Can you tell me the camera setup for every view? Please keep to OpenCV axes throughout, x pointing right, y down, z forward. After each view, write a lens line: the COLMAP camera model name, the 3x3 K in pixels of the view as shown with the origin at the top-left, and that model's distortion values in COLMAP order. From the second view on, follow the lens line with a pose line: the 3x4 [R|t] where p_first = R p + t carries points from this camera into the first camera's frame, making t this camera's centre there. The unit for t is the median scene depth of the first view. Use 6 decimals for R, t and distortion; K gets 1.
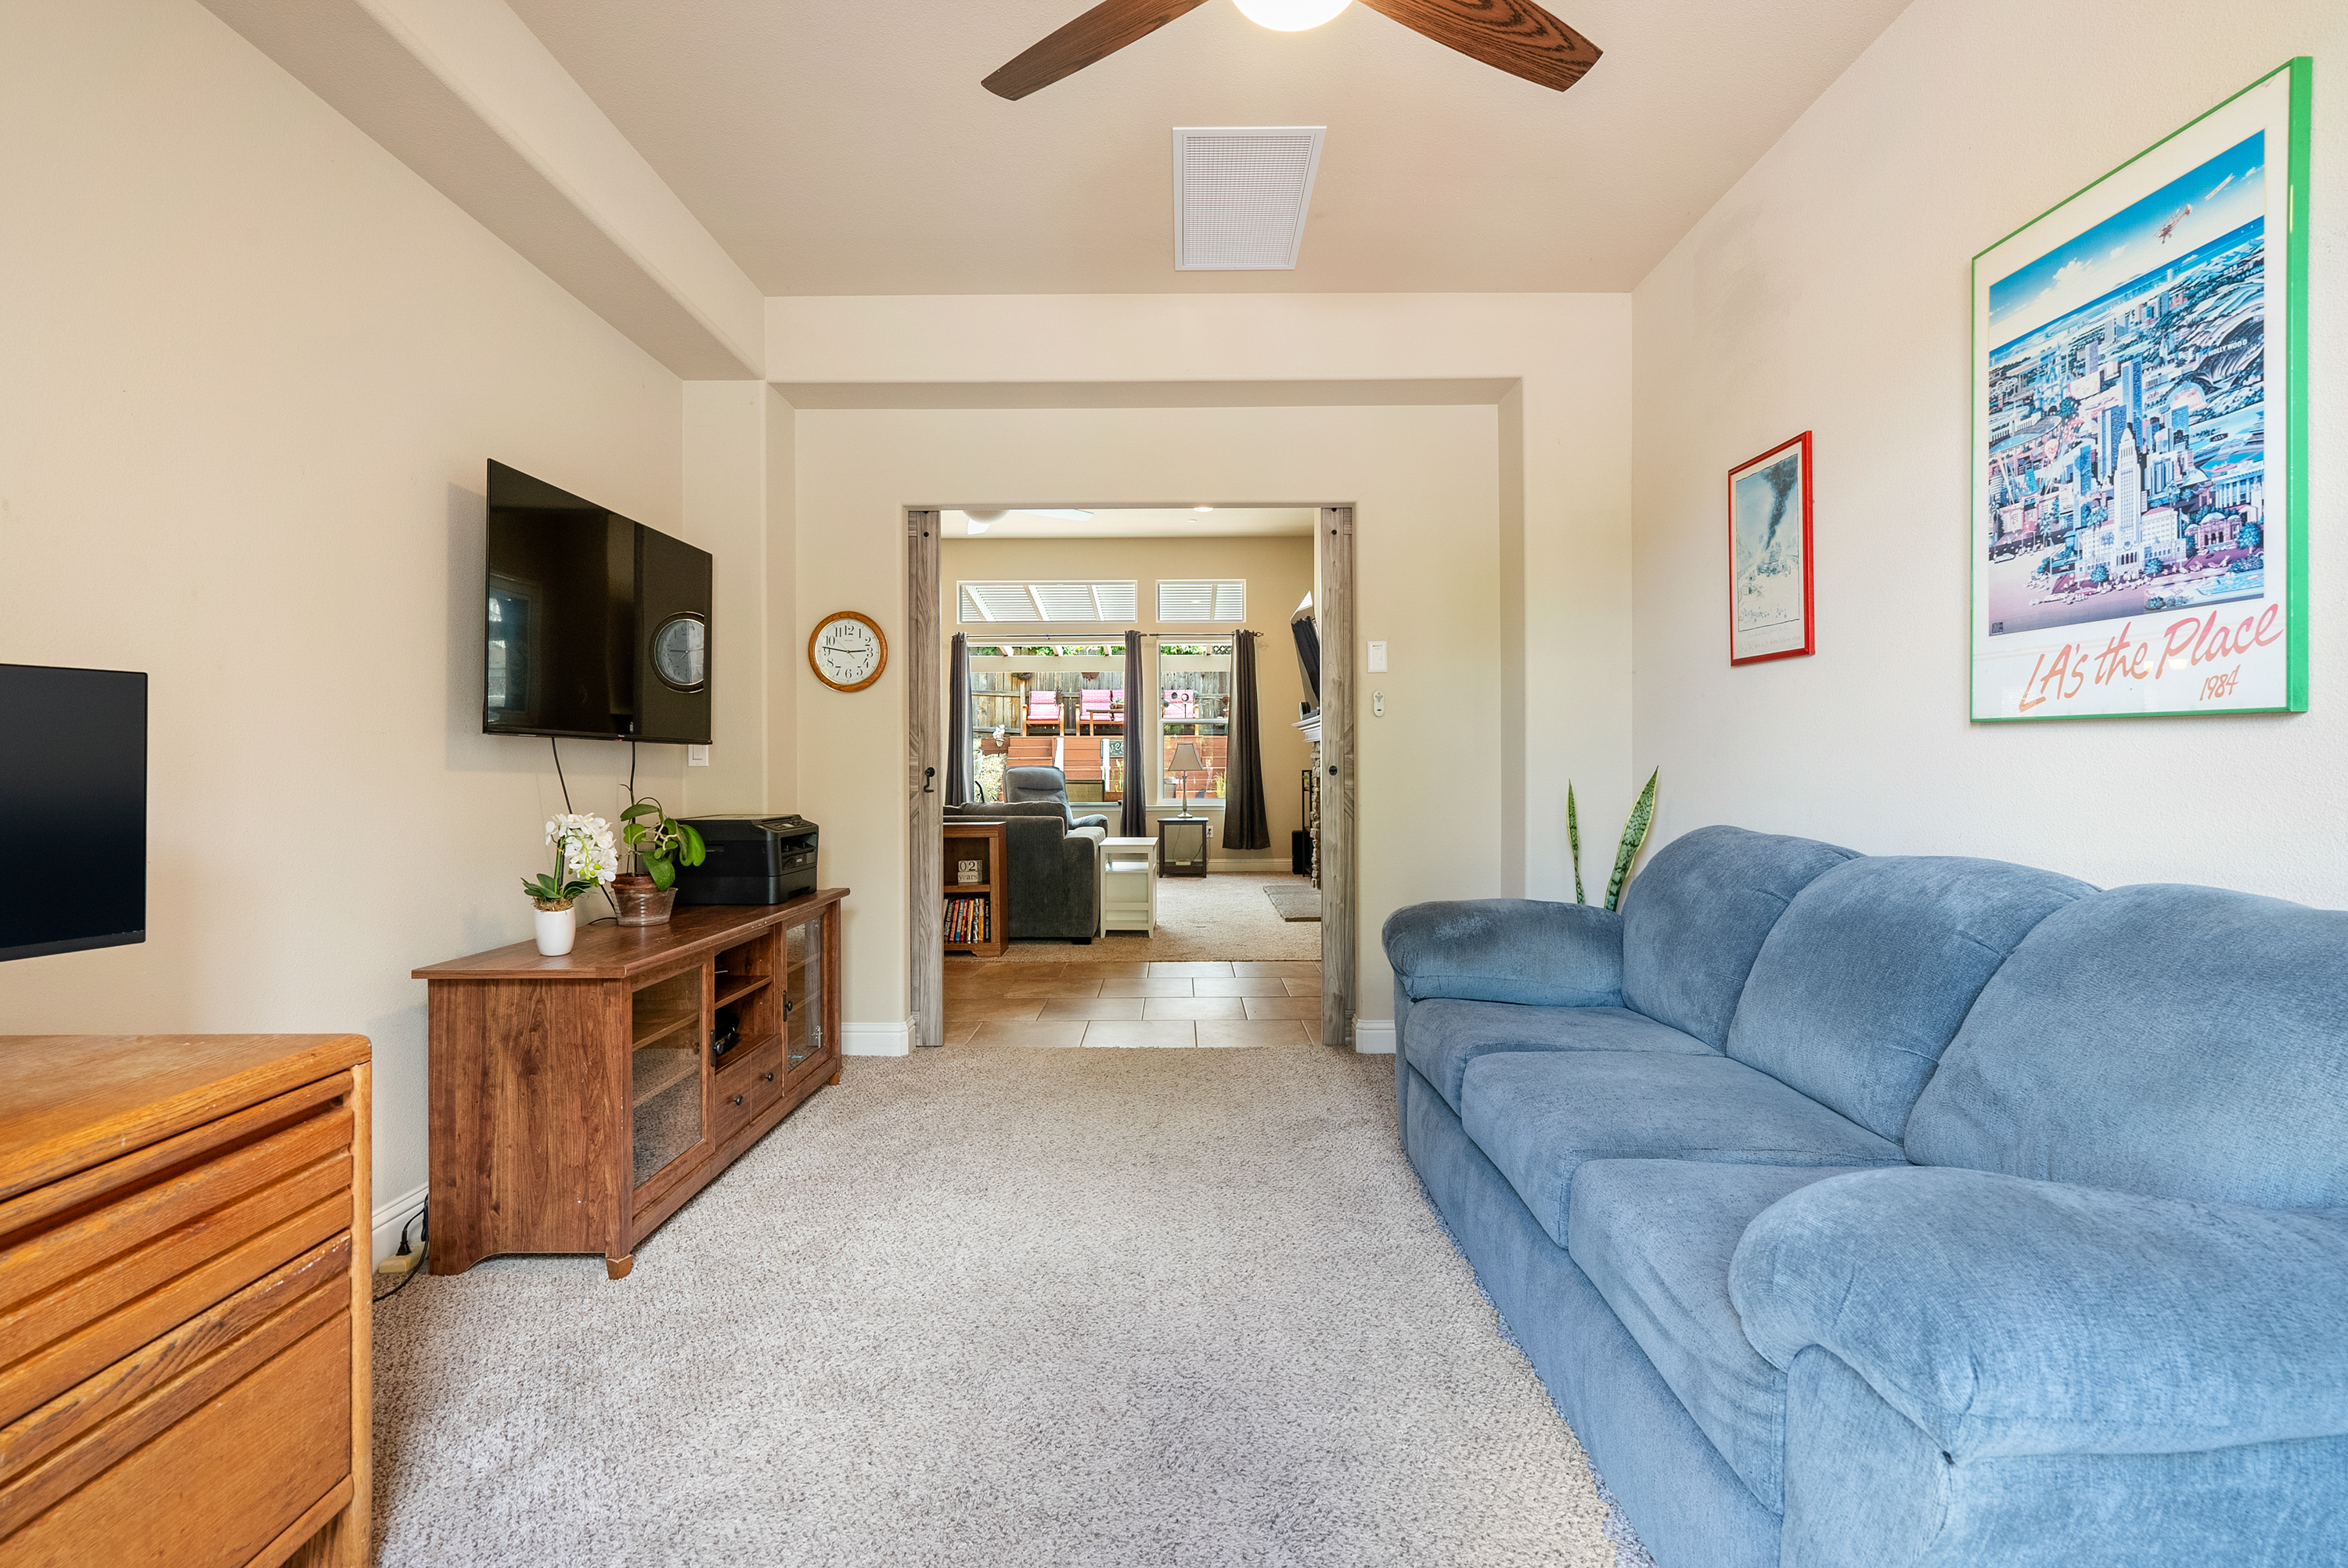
lens RADIAL K [[1103.9, 0, 1181.8], [0, 1103.9, 762.3], [0, 0, 1]] dist [-0.002617, -0.000019]
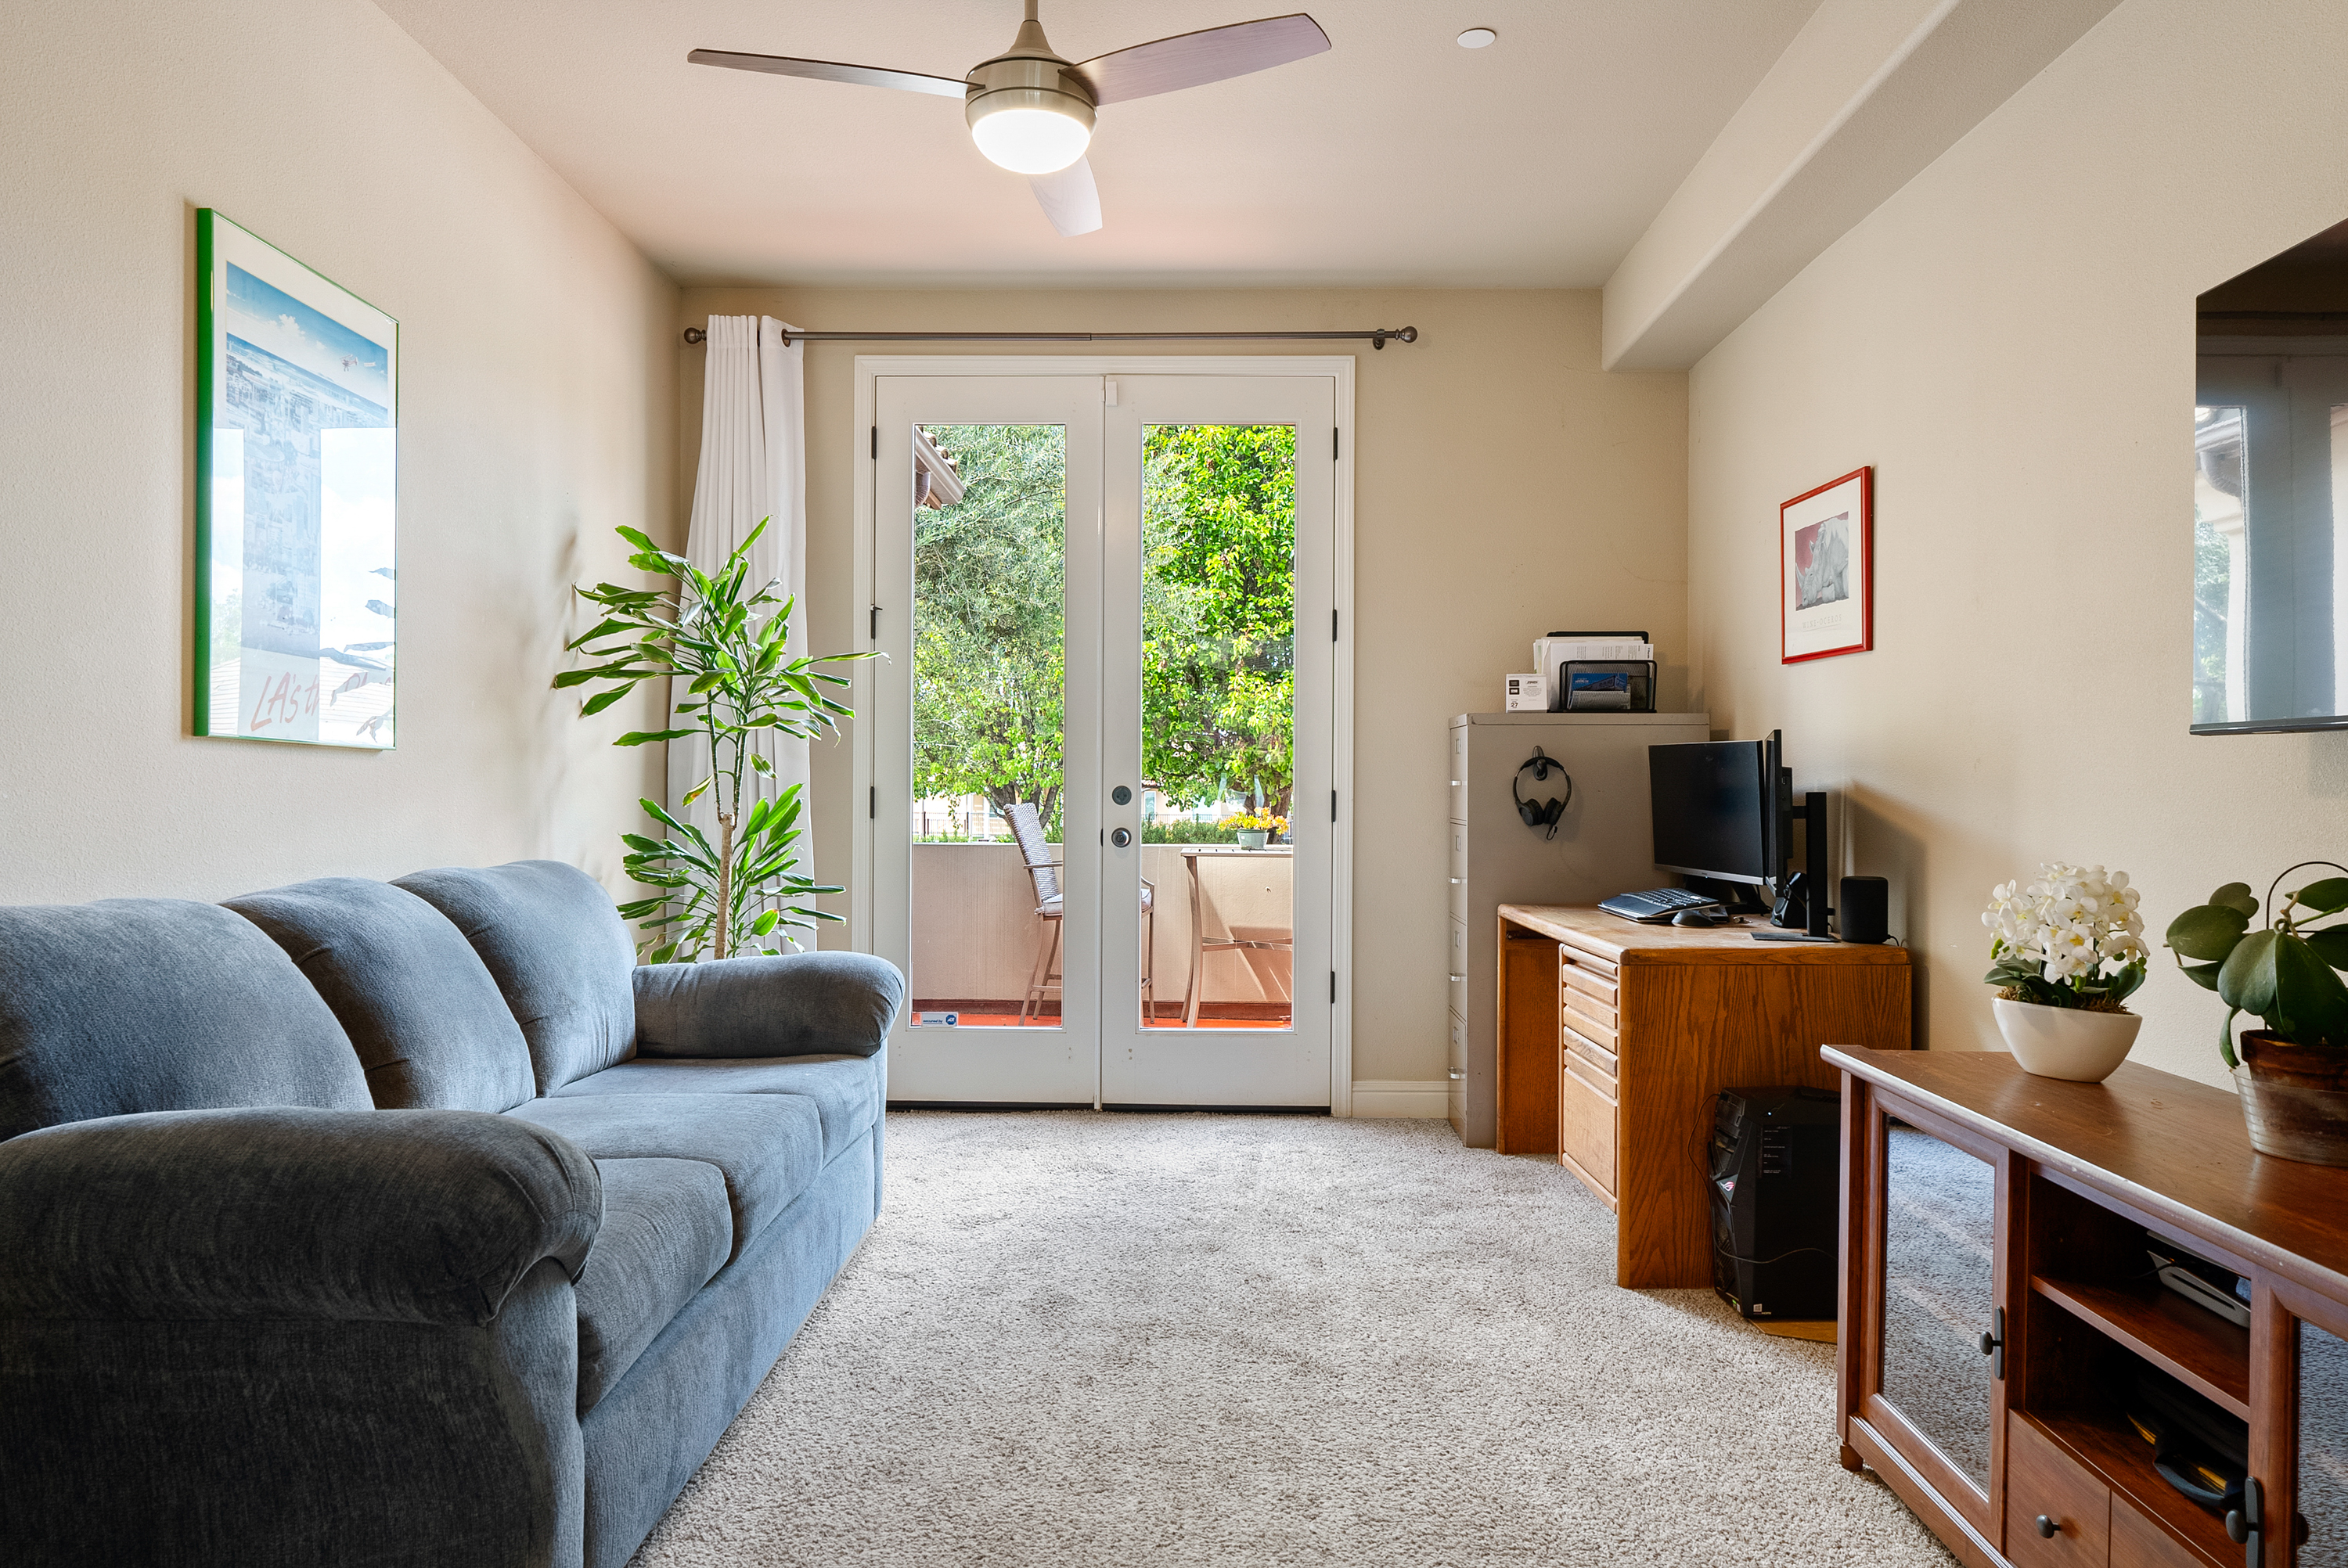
lens RADIAL K [[1551.9, 0, 1184.7], [0, 1551.9, 800.5], [0, 0, 1]] dist [-0.002738, -0.001142]
pose [[-0.999655, -0.000375, 0.026249, -0.099225], [-0.000247, 0.999988, 0.004892, 0.008881], [-0.026251, 0.004884, -0.999643, 2.407190]]
